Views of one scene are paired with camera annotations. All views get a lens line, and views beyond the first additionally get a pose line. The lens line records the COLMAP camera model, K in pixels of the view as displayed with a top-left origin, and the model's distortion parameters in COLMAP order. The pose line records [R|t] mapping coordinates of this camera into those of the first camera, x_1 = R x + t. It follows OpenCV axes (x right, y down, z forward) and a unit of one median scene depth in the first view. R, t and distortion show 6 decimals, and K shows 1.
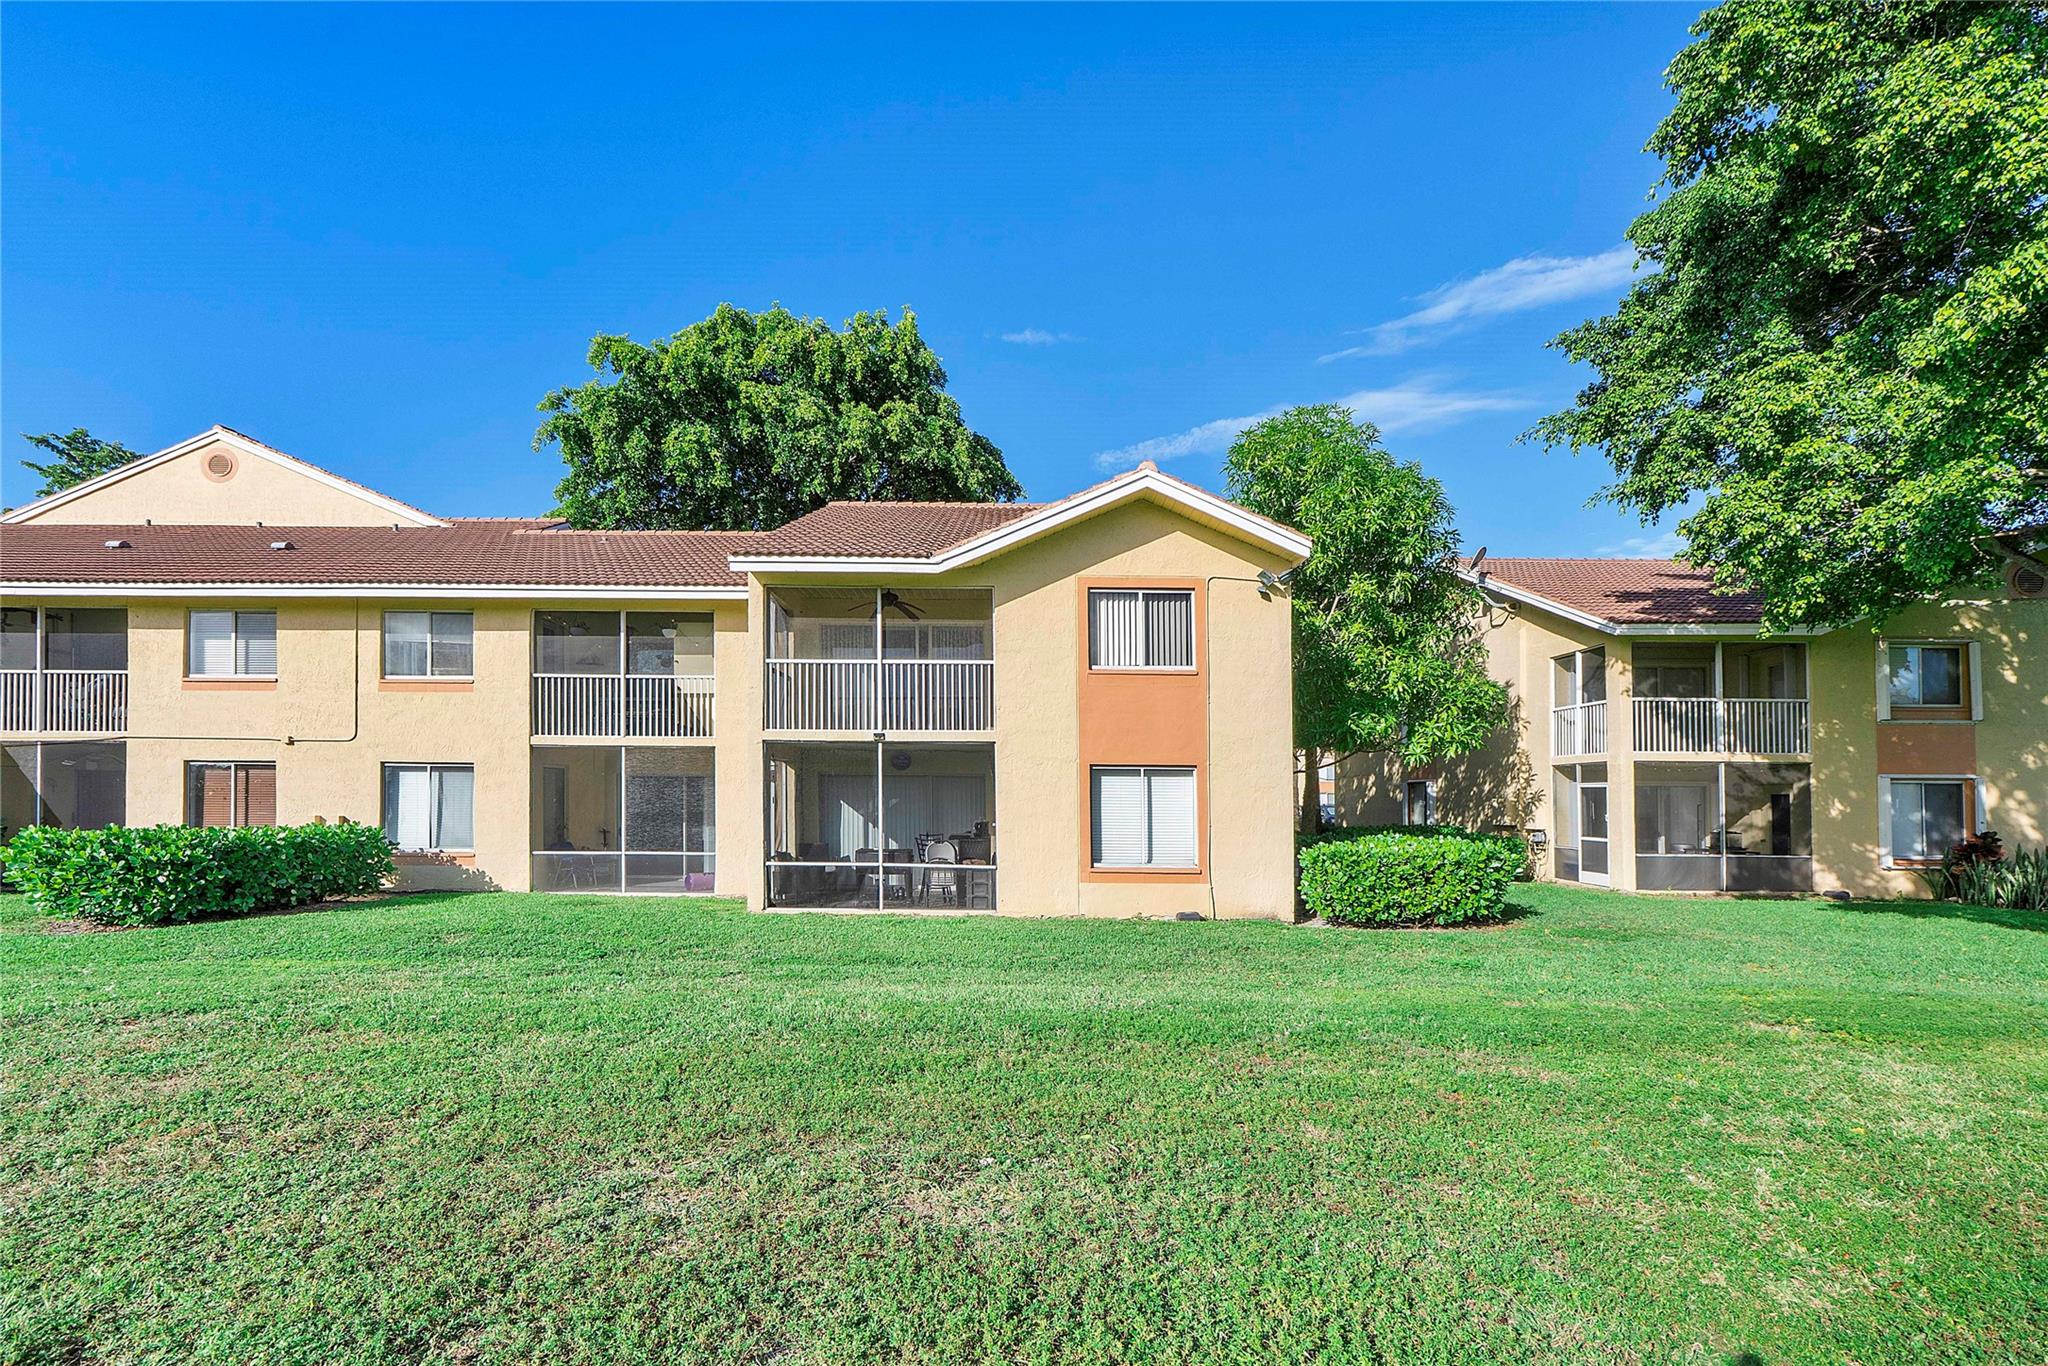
lens RADIAL K [[865.3, 0, 1031.0], [0, 865.3, 681.4], [0, 0, 1]] dist [-0.003536, -0.000460]
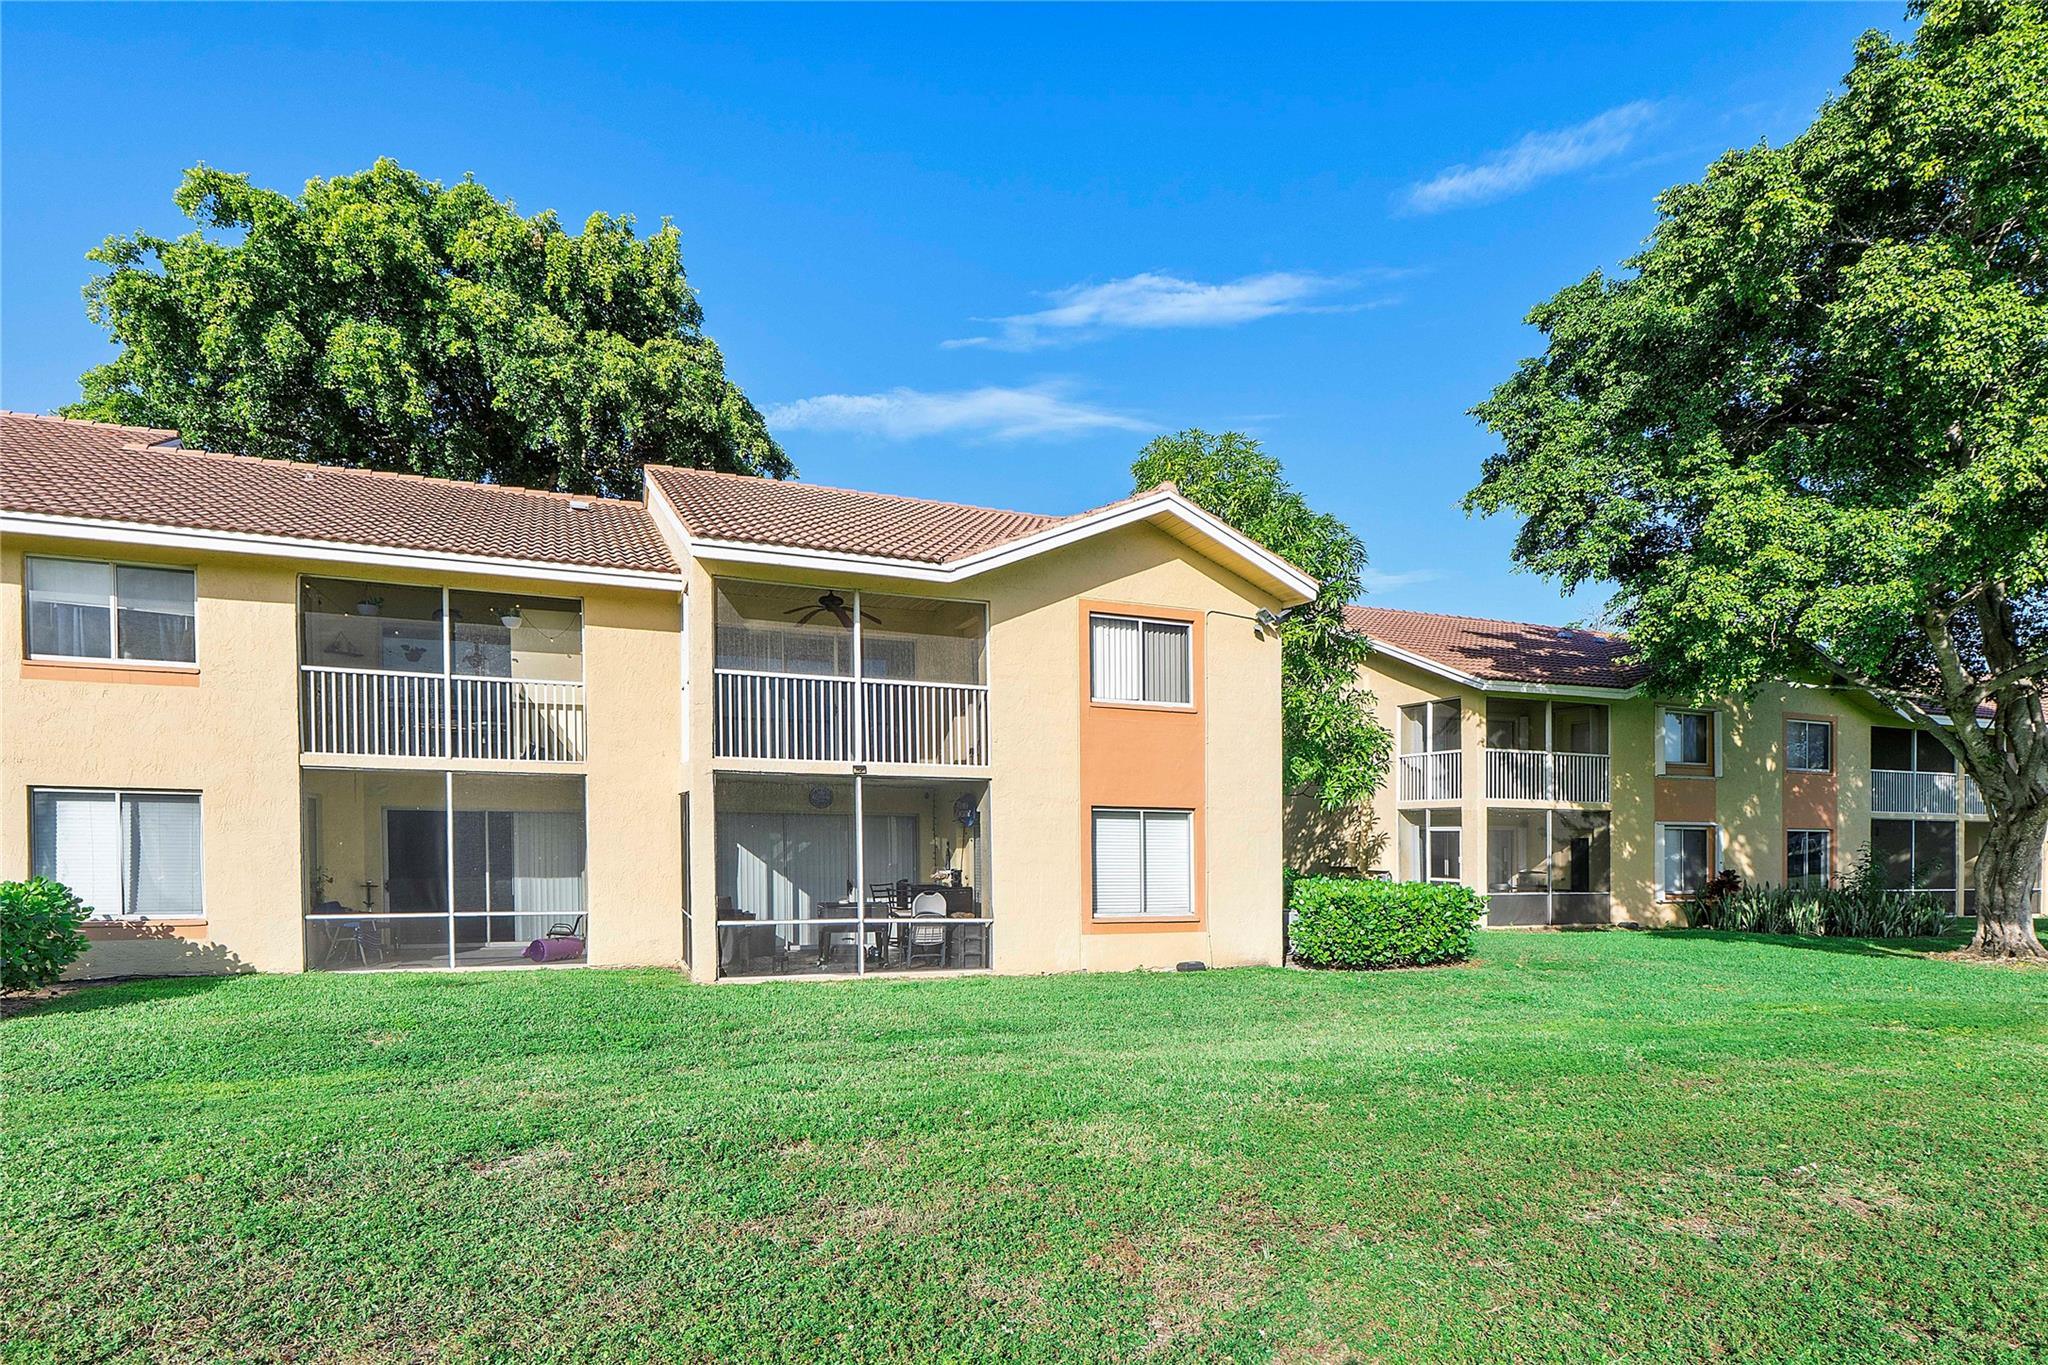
lens RADIAL K [[1007.3, 0, 1023.5], [0, 1007.3, 723.1], [0, 0, 1]] dist [-0.004022, -0.000388]
pose [[0.938081, 0.040907, 0.343994, -0.298332], [-0.048699, 0.998715, 0.014040, -0.002264], [-0.342977, -0.029923, 0.938867, 0.021960]]
